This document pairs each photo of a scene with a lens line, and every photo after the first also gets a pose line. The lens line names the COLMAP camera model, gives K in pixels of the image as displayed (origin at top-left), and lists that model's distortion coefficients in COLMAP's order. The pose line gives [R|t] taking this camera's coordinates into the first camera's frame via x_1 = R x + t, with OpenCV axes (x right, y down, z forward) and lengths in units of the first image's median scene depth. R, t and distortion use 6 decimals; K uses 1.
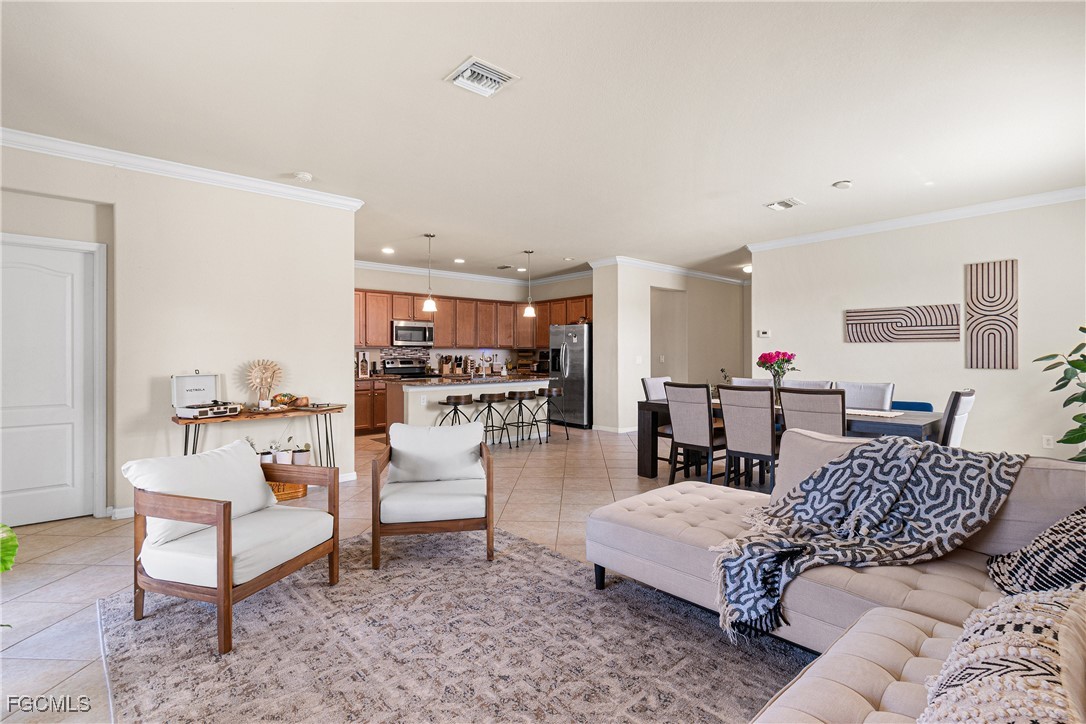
lens RADIAL K [[513.6, 0, 551.6], [0, 513.6, 354.0], [0, 0, 1]] dist [0.000622, -0.000522]
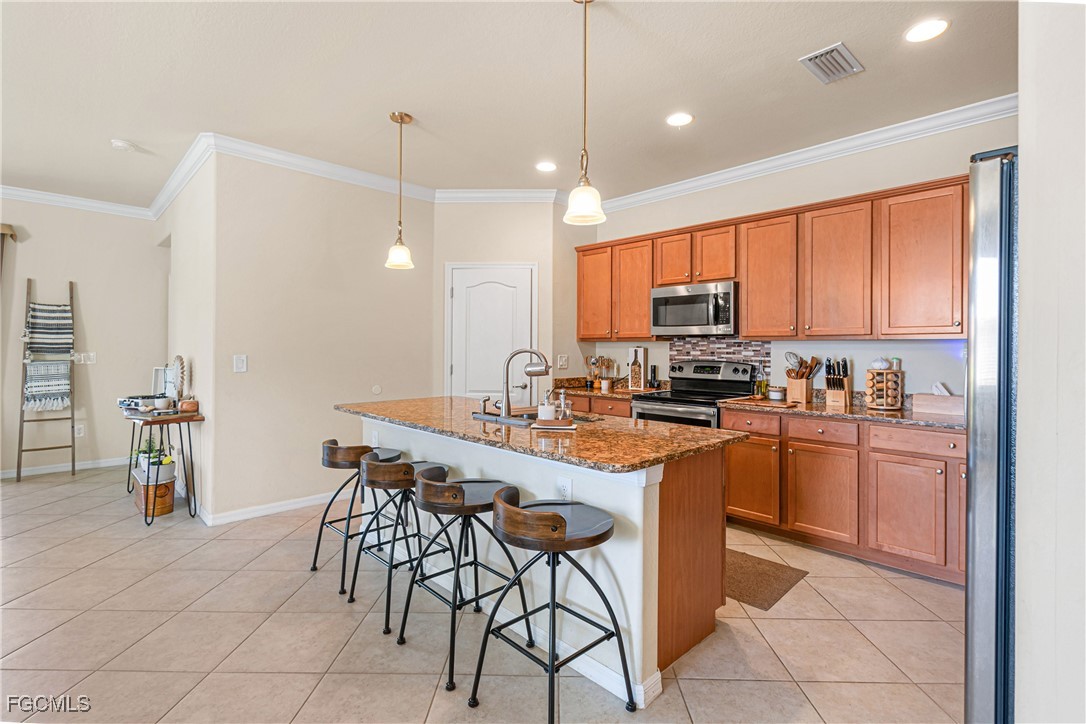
lens RADIAL K [[511.0, 0, 545.9], [0, 511.0, 347.2], [0, 0, 1]] dist [0.000726, 0.000211]
pose [[0.036528, -0.001210, -0.999332, 0.259626], [-0.005977, 0.999981, -0.001429, -0.004362], [0.999315, 0.006025, 0.036520, 1.082152]]
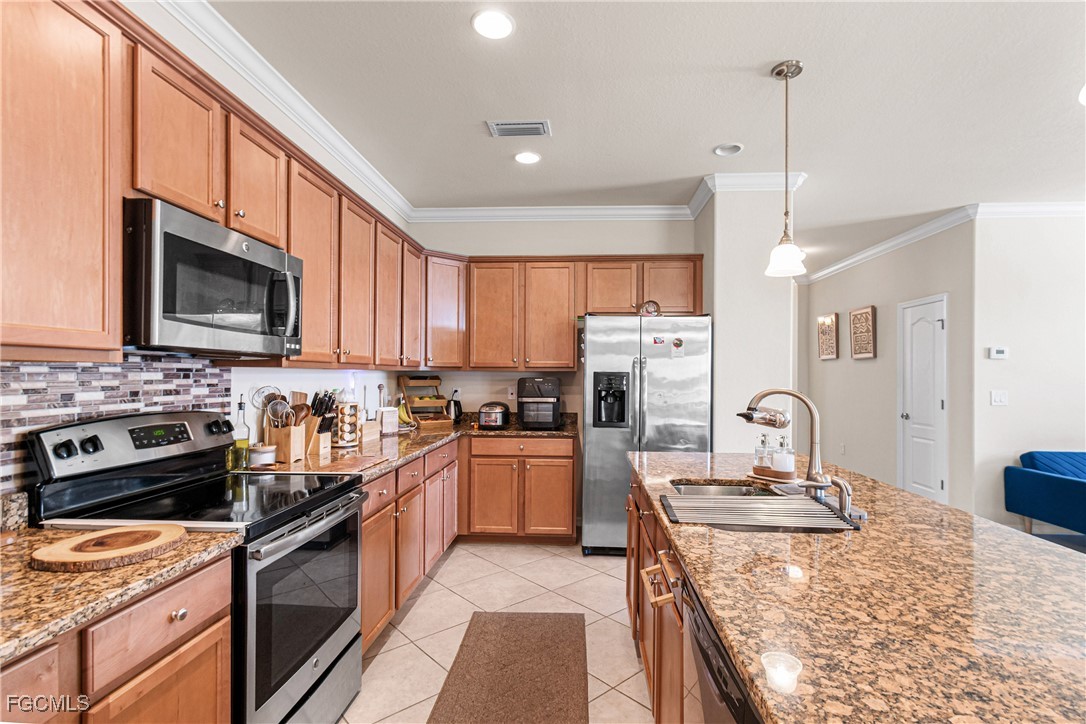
lens RADIAL K [[515.5, 0, 554.5], [0, 515.5, 374.9], [0, 0, 1]] dist [-0.000555, -0.000317]
pose [[0.707425, 0.005277, 0.706769, -0.413016], [-0.006068, 0.999981, -0.001393, -0.009964], [-0.706762, -0.003303, 0.707443, 0.977152]]
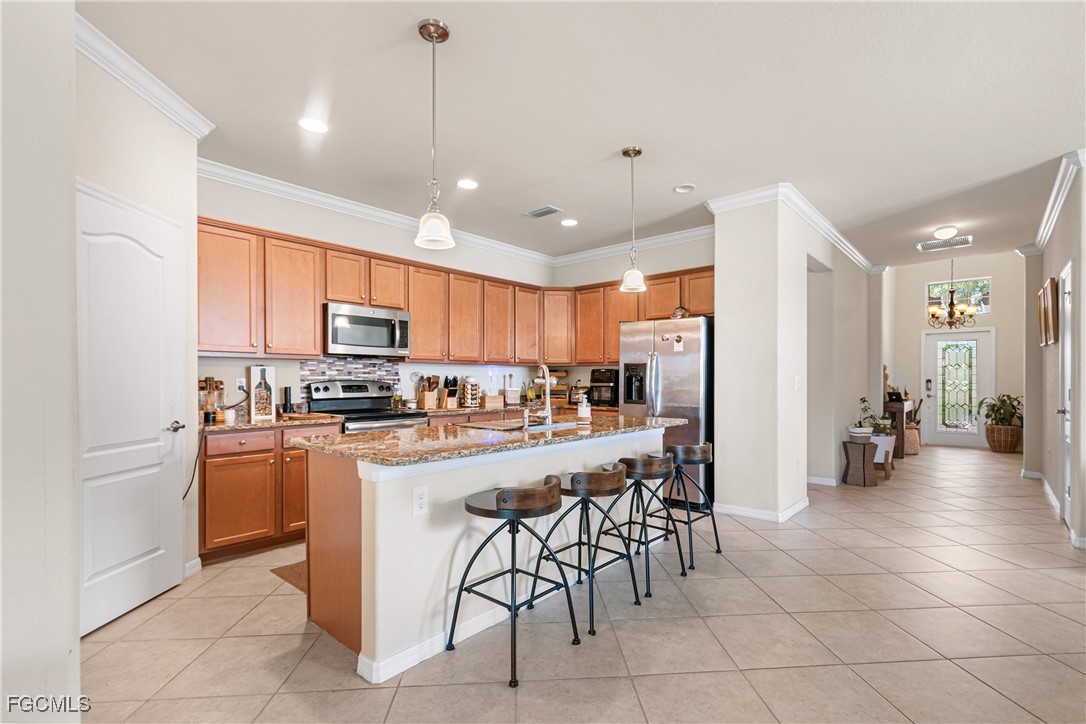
lens RADIAL K [[503.7, 0, 564.2], [0, 503.7, 381.8], [0, 0, 1]] dist [-0.000426, -0.000002]
pose [[0.990466, -0.000403, 0.137760, -0.188951], [-0.000340, 0.999986, 0.005372, 0.008998], [-0.137760, -0.005367, 0.990451, 0.616069]]
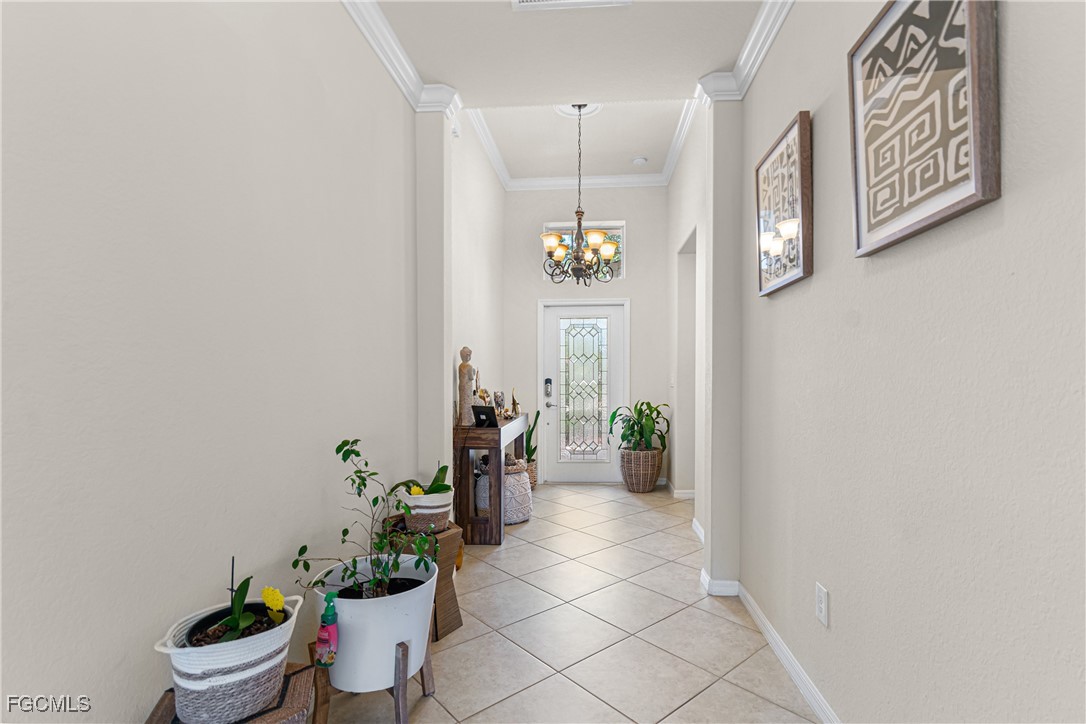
lens RADIAL K [[496.9, 0, 543.3], [0, 496.9, 395.3], [0, 0, 1]] dist [0.000169, -0.000031]
pose [[0.739906, -0.023224, 0.672309, 0.386447], [0.001183, 0.999447, 0.033223, 0.009557], [-0.672709, -0.023786, 0.739525, 1.195076]]
